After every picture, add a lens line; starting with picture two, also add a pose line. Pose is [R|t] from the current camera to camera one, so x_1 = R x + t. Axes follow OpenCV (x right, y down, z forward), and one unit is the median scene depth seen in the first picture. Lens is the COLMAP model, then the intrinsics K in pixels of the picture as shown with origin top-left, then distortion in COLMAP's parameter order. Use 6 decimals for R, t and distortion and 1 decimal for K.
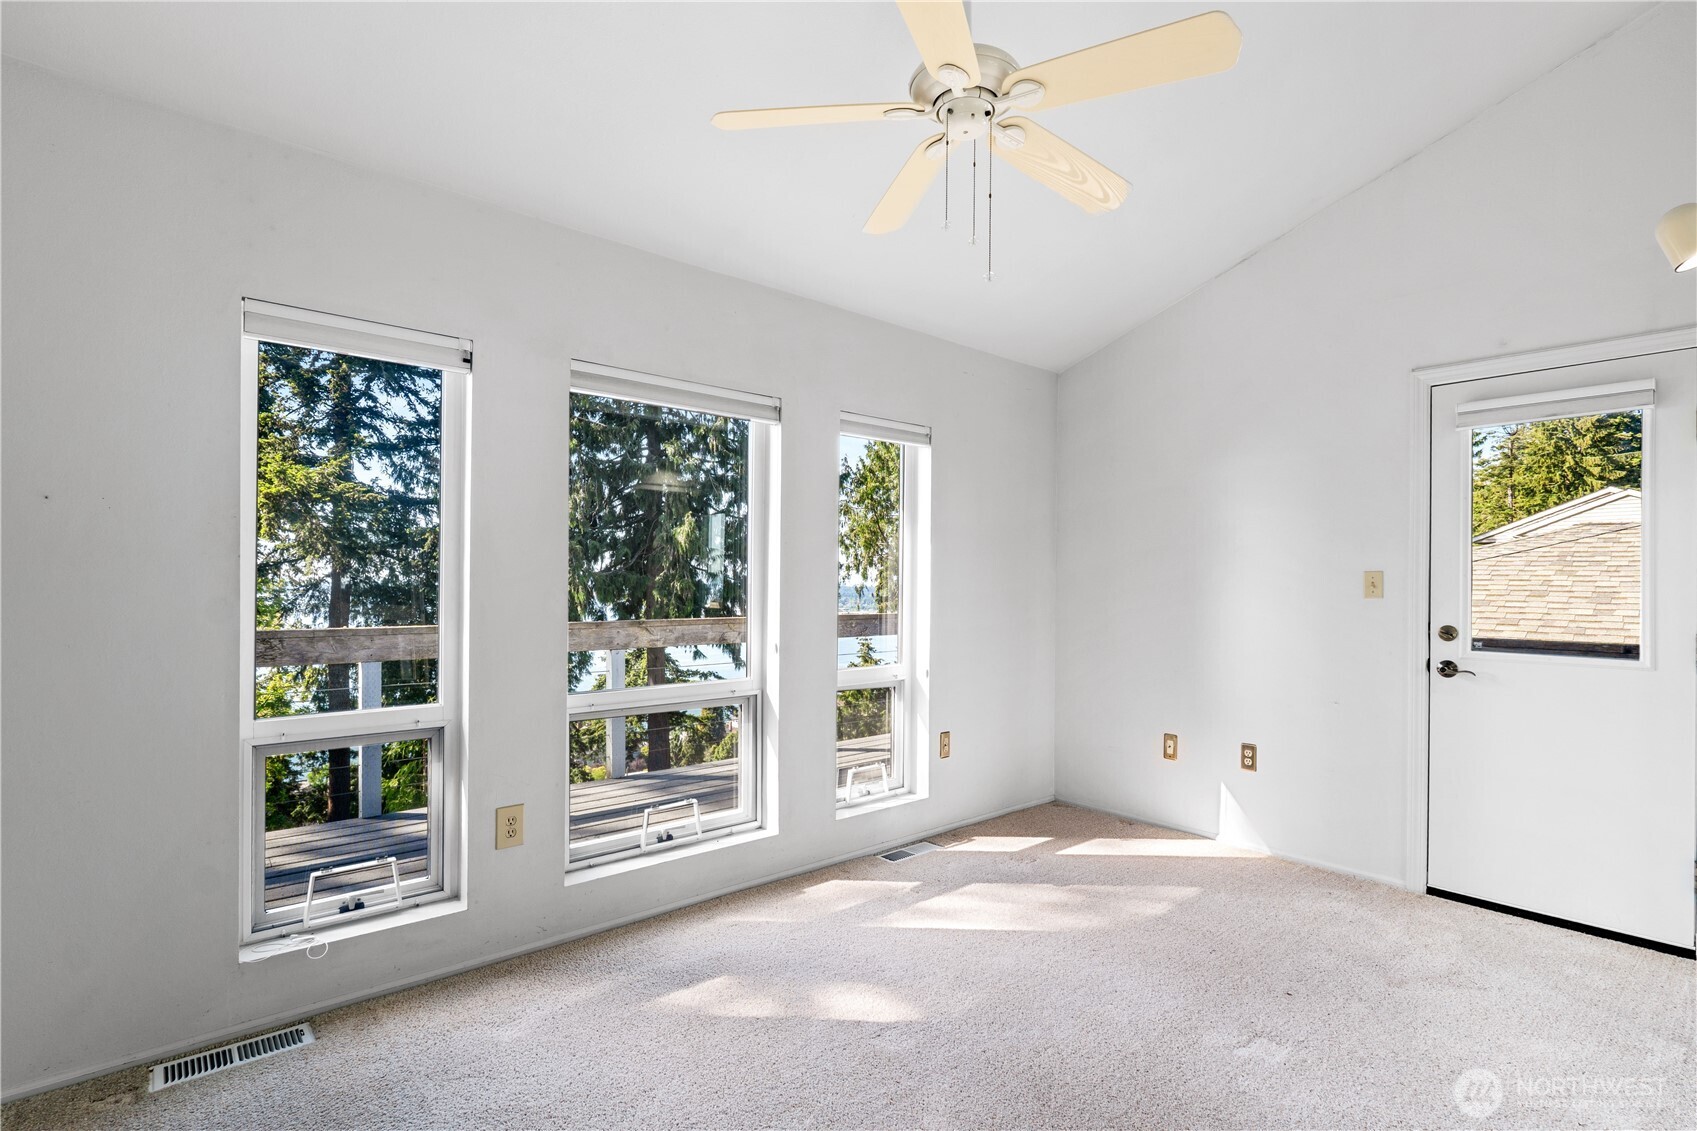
lens RADIAL K [[784.1, 0, 851.5], [0, 784.1, 576.6], [0, 0, 1]] dist [-0.008013, -0.000150]
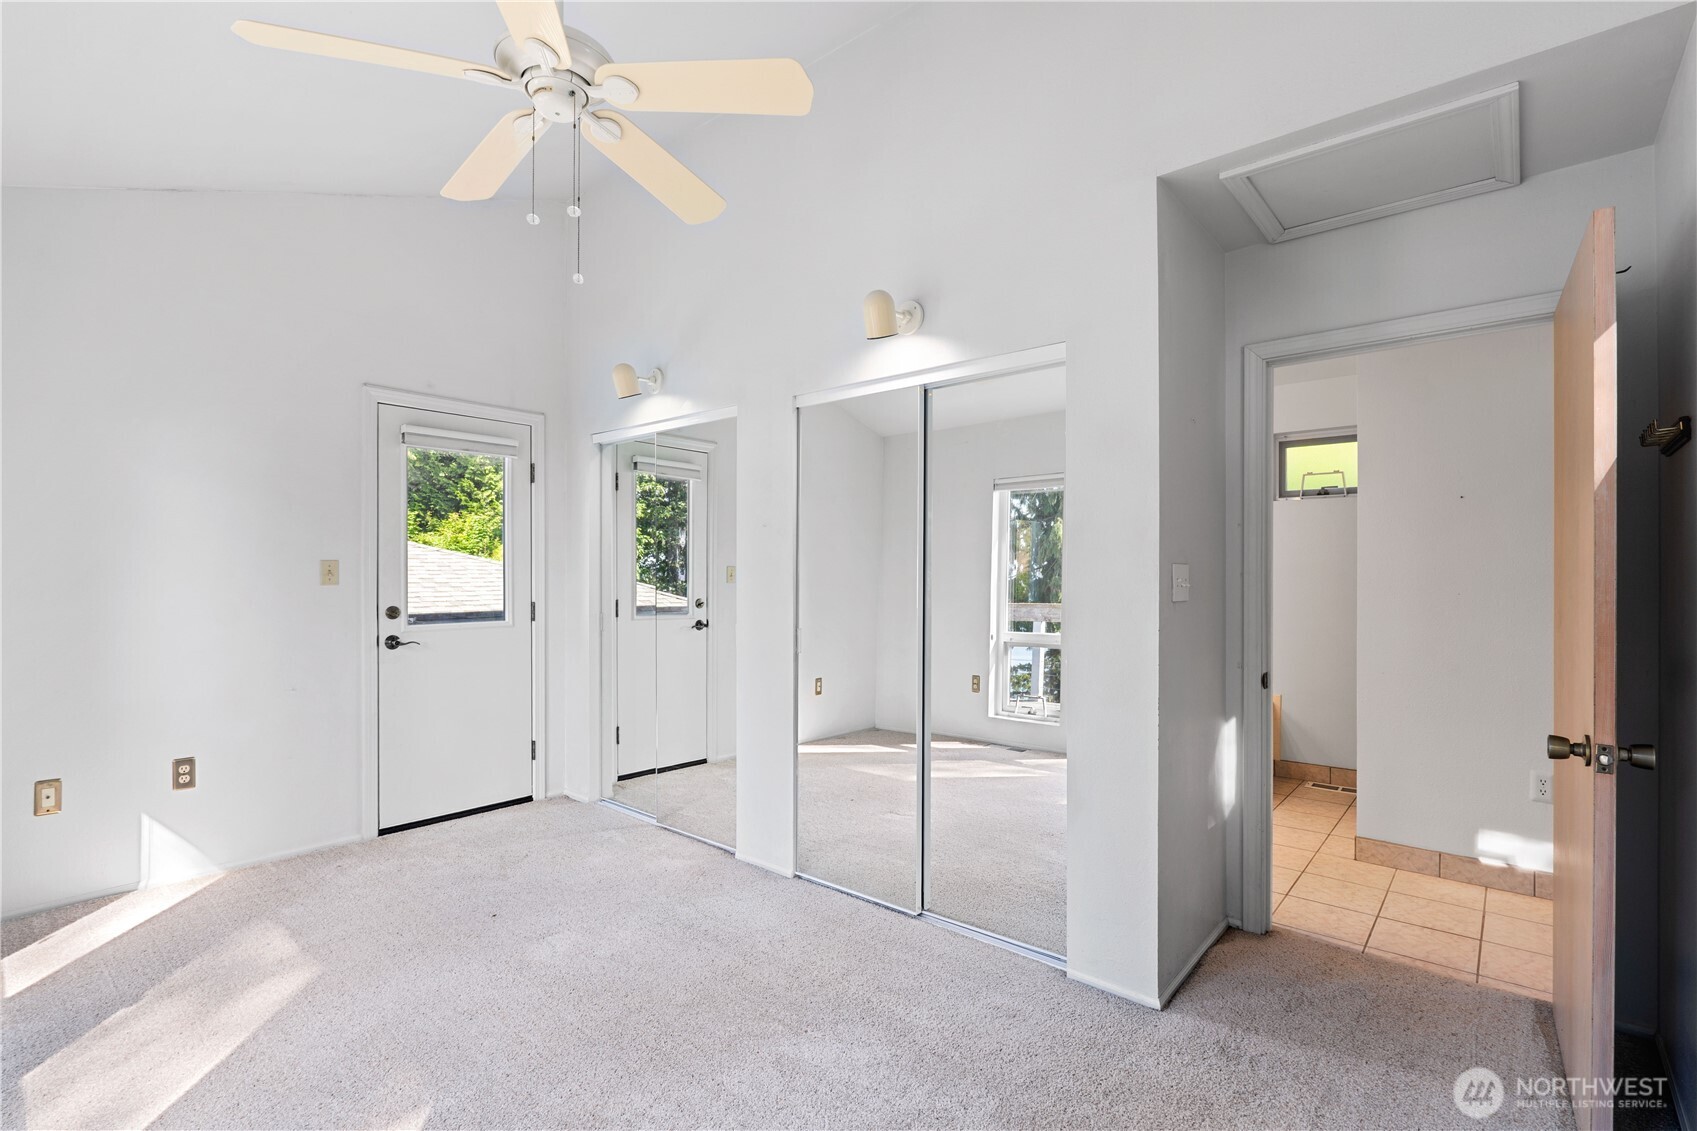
lens RADIAL K [[784.1, 0, 851.9], [0, 784.1, 562.2], [0, 0, 1]] dist [-0.008013, -0.000150]
pose [[-0.142858, 0.004162, 0.989734, -0.527564], [-0.010894, 0.999924, -0.005777, -0.005672], [-0.989683, -0.011608, -0.142802, 0.469898]]
